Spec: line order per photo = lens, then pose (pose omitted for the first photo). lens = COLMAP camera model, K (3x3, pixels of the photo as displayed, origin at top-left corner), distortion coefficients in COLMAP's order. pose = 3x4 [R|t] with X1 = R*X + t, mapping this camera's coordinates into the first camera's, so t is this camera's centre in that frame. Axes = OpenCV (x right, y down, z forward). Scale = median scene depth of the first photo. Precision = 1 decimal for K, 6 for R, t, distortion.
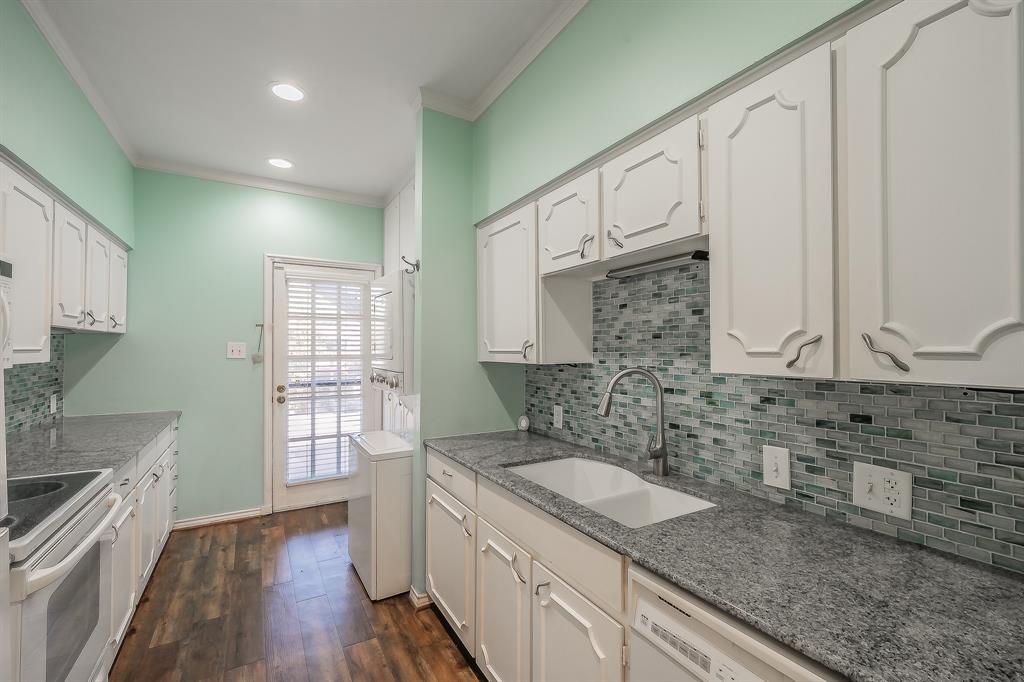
lens RADIAL K [[434.7, 0, 508.3], [0, 434.7, 346.4], [0, 0, 1]] dist [-0.001535, -0.000178]
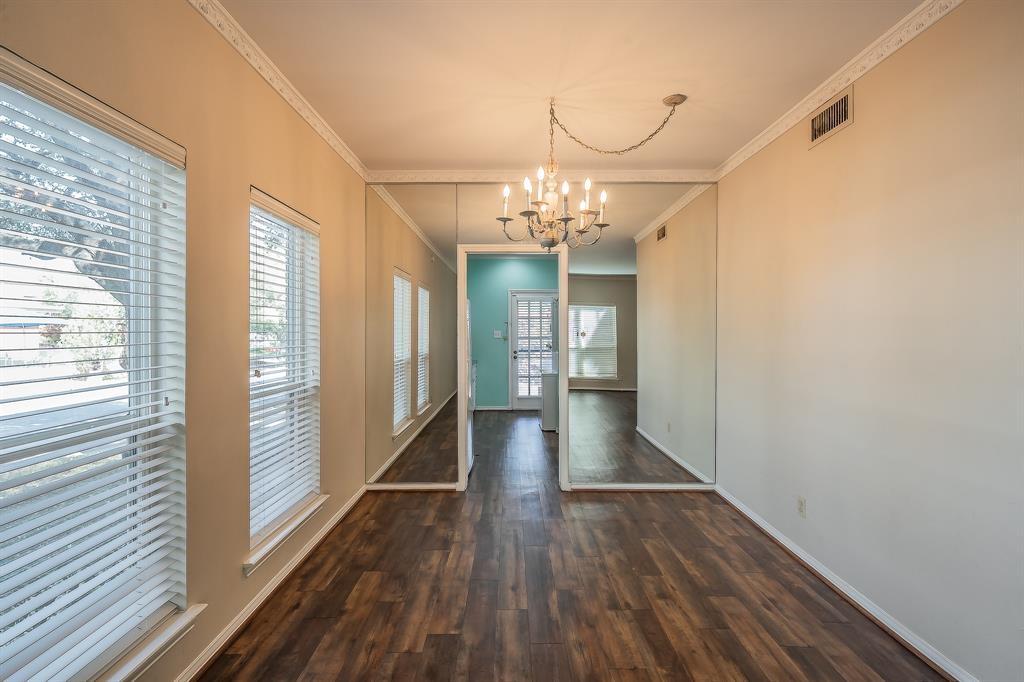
lens RADIAL K [[455.7, 0, 508.5], [0, 455.7, 338.1], [0, 0, 1]] dist [0.001010, -0.000011]
pose [[0.860921, 0.002803, -0.508731, 0.829712], [0.004425, 0.999906, 0.012997, -0.001983], [0.508719, -0.013440, 0.860828, -1.331862]]
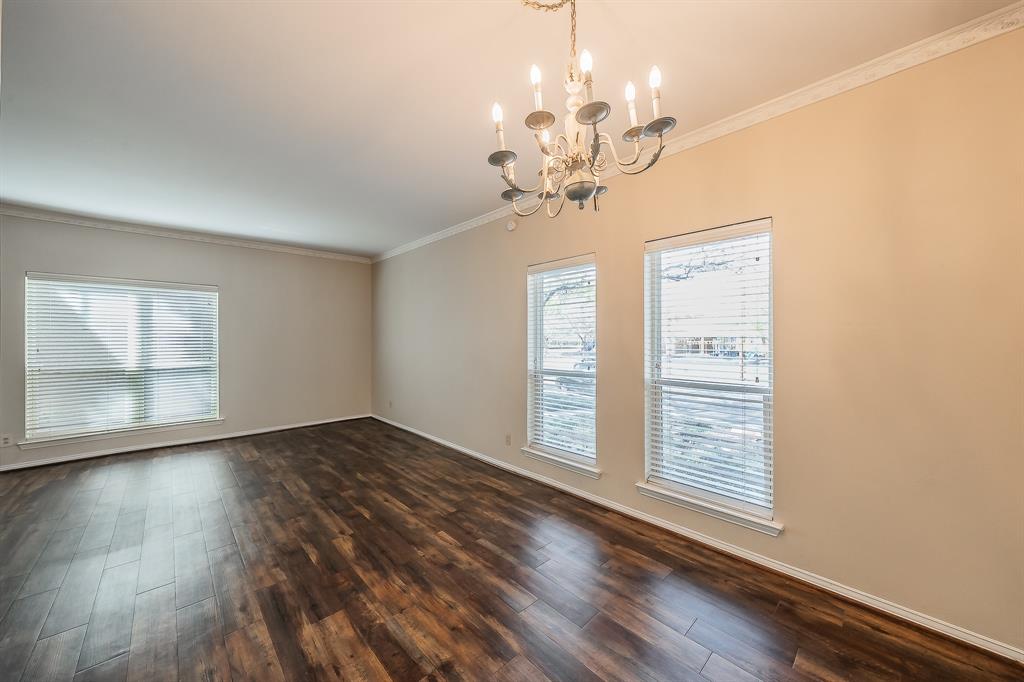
lens RADIAL K [[373.4, 0, 509.1], [0, 373.4, 336.3], [0, 0, 1]] dist [-0.000590, 0.000092]
pose [[-0.976169, -0.003426, -0.216985, 0.588040], [-0.001461, 0.999956, -0.009214, 0.004413], [0.217007, -0.008677, -0.976131, 0.158960]]
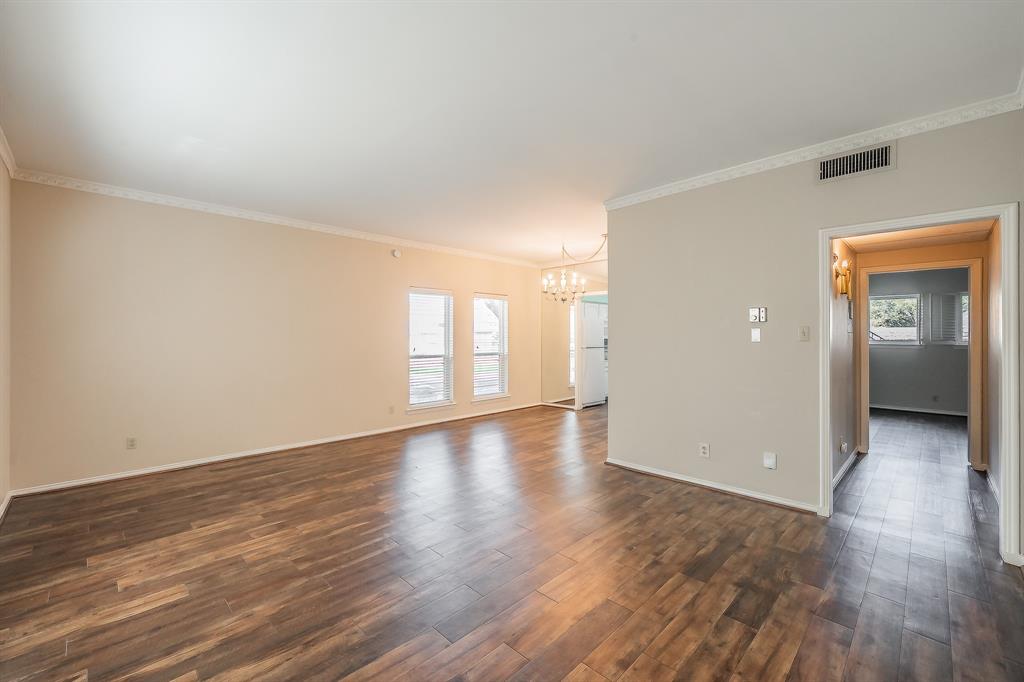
lens RADIAL K [[425.4, 0, 518.2], [0, 425.4, 337.4], [0, 0, 1]] dist [-0.000870, -0.000089]
pose [[0.271187, -0.002175, -0.962524, 2.752663], [0.005954, 0.999982, -0.000582, 0.017279], [0.962508, -0.005573, 0.271195, -1.314875]]
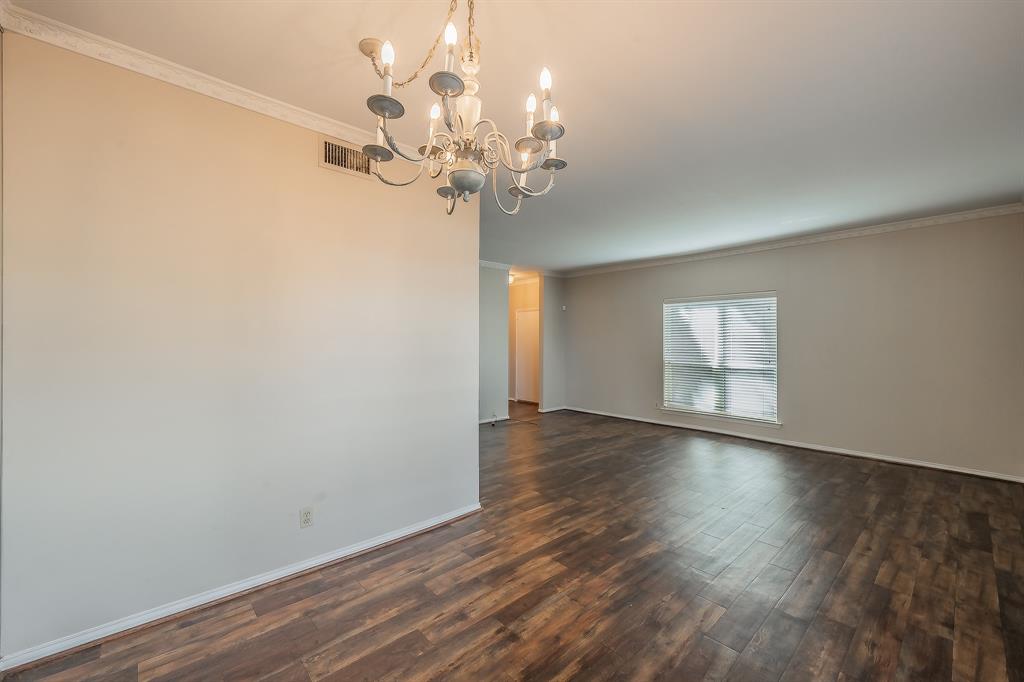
lens RADIAL K [[403.9, 0, 512.0], [0, 403.9, 341.0], [0, 0, 1]] dist [0.000039, 0.000169]
pose [[-0.198823, -0.002842, 0.980031, -0.167064], [-0.006518, 0.999978, 0.001578, -0.003281], [-0.980014, -0.006074, -0.198837, -0.310852]]
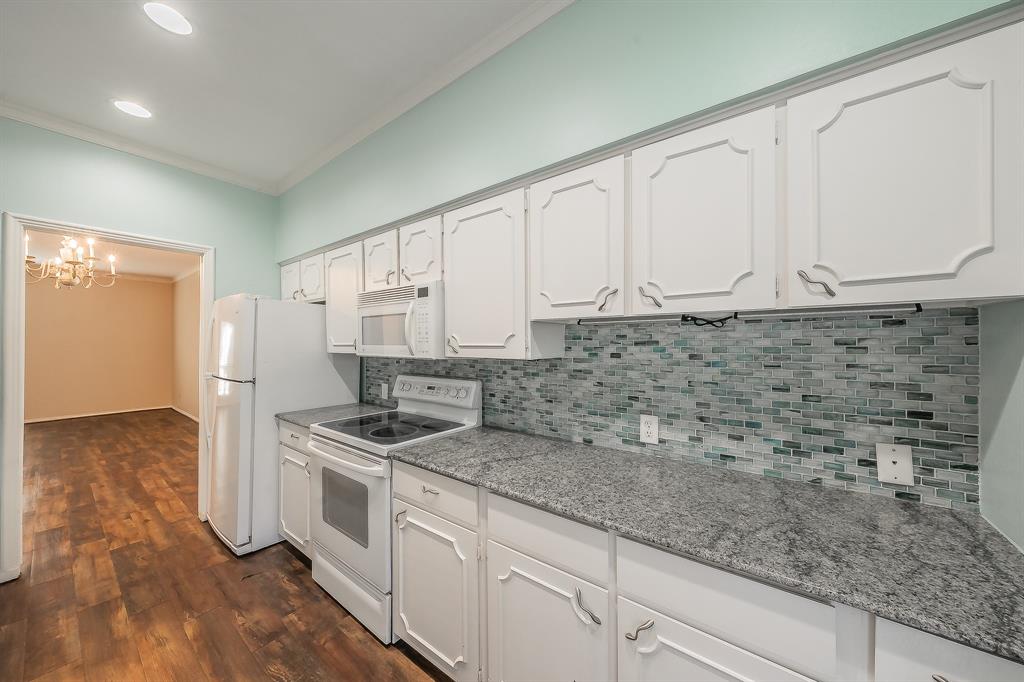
lens RADIAL K [[356.2, 0, 512.0], [0, 356.2, 341.0], [0, 0, 1]] dist [-0.001391, 0.000079]
pose [[-0.925723, -0.006214, -0.378151, -0.574870], [-0.001222, 0.999909, -0.013440, 0.005139], [0.378200, -0.011980, -0.925646, 1.338926]]
